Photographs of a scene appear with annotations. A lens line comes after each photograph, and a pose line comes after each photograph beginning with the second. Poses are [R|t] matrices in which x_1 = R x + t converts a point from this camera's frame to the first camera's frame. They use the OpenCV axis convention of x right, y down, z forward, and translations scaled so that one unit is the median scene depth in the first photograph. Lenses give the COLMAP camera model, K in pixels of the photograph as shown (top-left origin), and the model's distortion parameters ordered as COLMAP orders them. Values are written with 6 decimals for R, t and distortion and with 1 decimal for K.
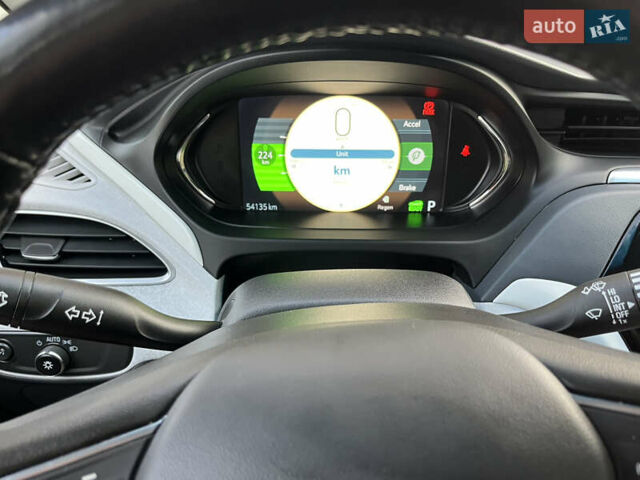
lens RADIAL K [[485.7, 0, 315.5], [0, 485.7, 237.0], [0, 0, 1]] dist [0.060575, -0.066710]
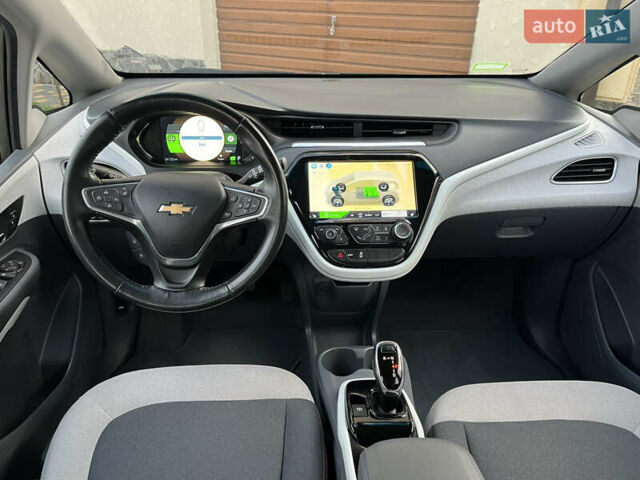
lens RADIAL K [[485.7, 0, 317.8], [0, 485.7, 241.1], [0, 0, 1]] dist [0.060575, -0.066710]
pose [[0.997656, -0.023741, 0.064176, 0.487113], [0.022089, 0.999409, 0.026321, 0.322024], [-0.064762, -0.024841, 0.997591, -1.639737]]
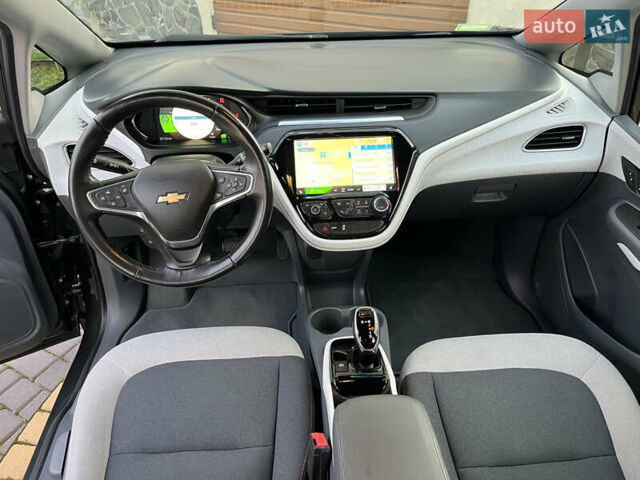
lens RADIAL K [[485.7, 0, 321.5], [0, 485.7, 240.0], [0, 0, 1]] dist [0.060575, -0.066710]
pose [[0.996831, -0.056224, 0.056269, 0.577935], [0.046838, 0.986631, 0.156096, 0.113129], [-0.064293, -0.152966, 0.986138, -1.863674]]
